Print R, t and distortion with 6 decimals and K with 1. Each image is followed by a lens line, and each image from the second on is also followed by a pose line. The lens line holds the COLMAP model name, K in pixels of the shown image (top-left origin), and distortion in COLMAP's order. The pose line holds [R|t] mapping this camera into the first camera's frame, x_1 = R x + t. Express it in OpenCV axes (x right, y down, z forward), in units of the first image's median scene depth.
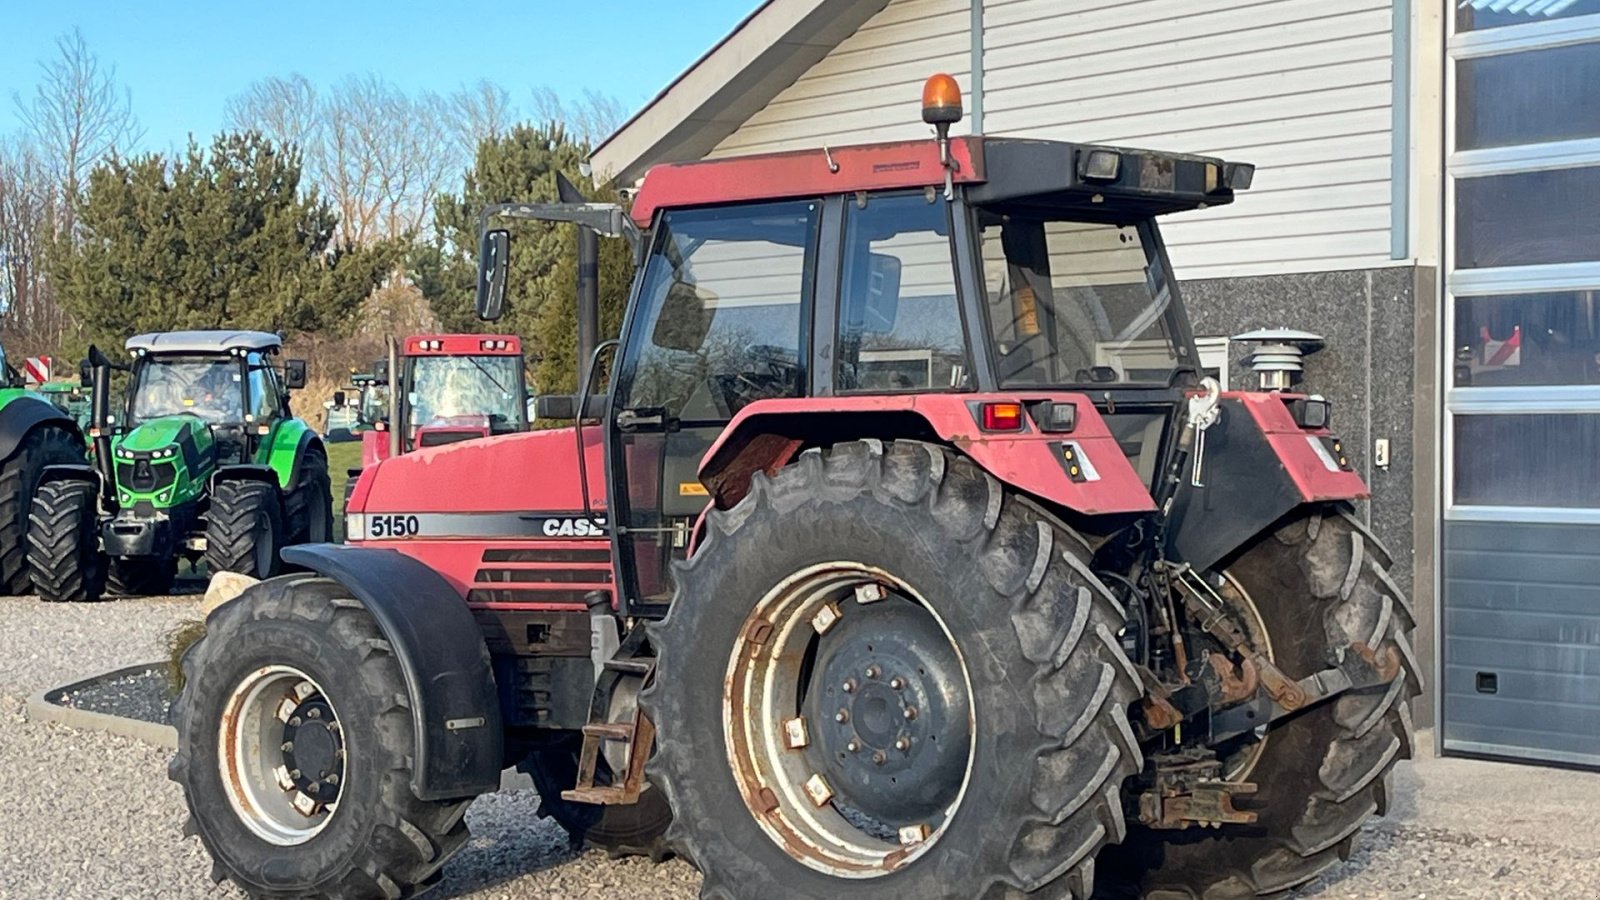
lens RADIAL K [[3418.0, 0, 800.0], [0, 3418.0, 450.0], [0, 0, 1]] dist [0.148780, -0.265430]
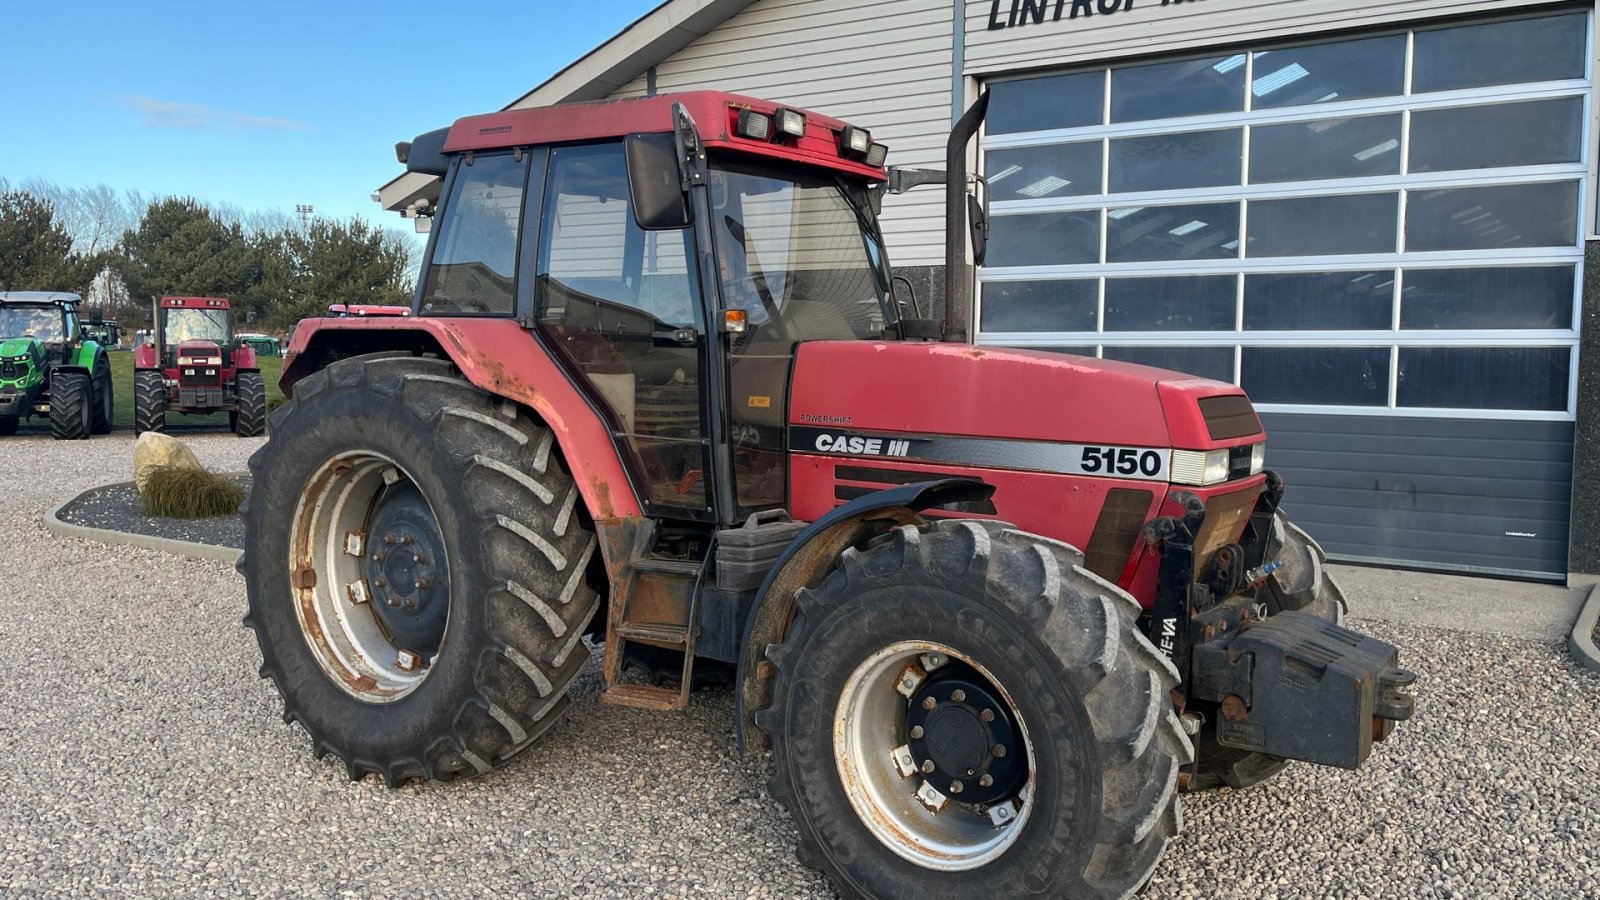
lens RADIAL K [[1322.5, 0, 806.9], [0, 1322.5, 456.6], [0, 0, 1]] dist [0.077054, -0.106121]
pose [[0.918172, -0.018149, 0.395767, -0.253737], [-0.009833, 0.997598, 0.068561, 0.000729], [-0.396061, -0.066842, 0.915788, 0.552492]]
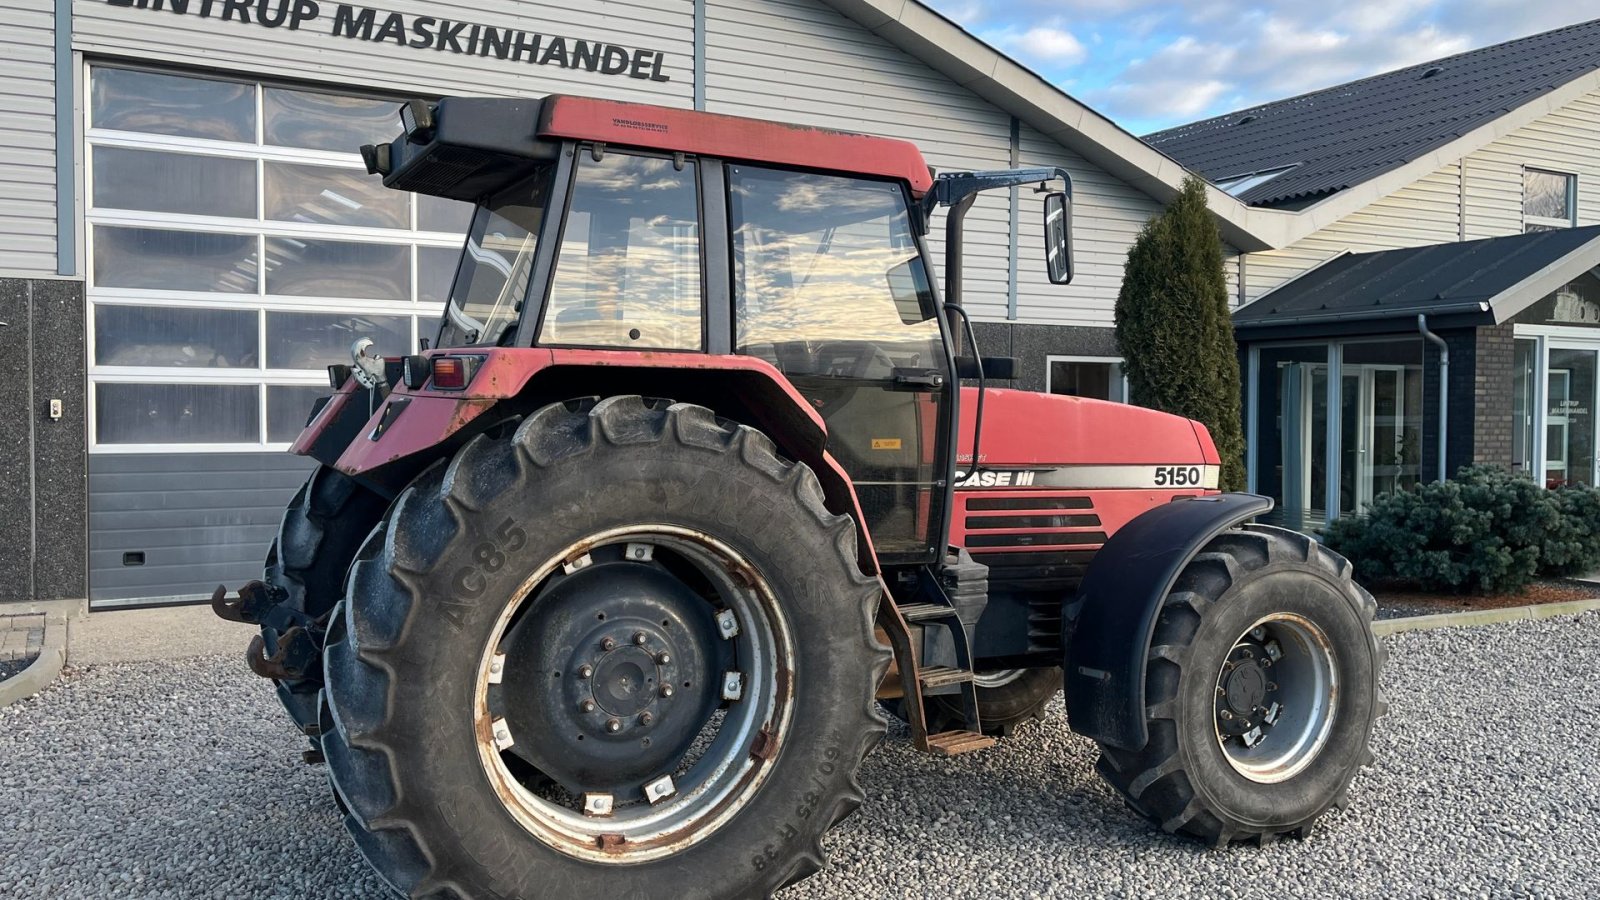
lens RADIAL K [[1321.1, 0, 805.5], [0, 1321.1, 445.2], [0, 0, 1]] dist [0.056033, -0.049924]
pose [[0.078596, -0.026375, 0.996558, -0.527911], [-0.001088, 0.999647, 0.026543, 0.001212], [-0.996906, -0.003170, 0.078540, 0.930741]]
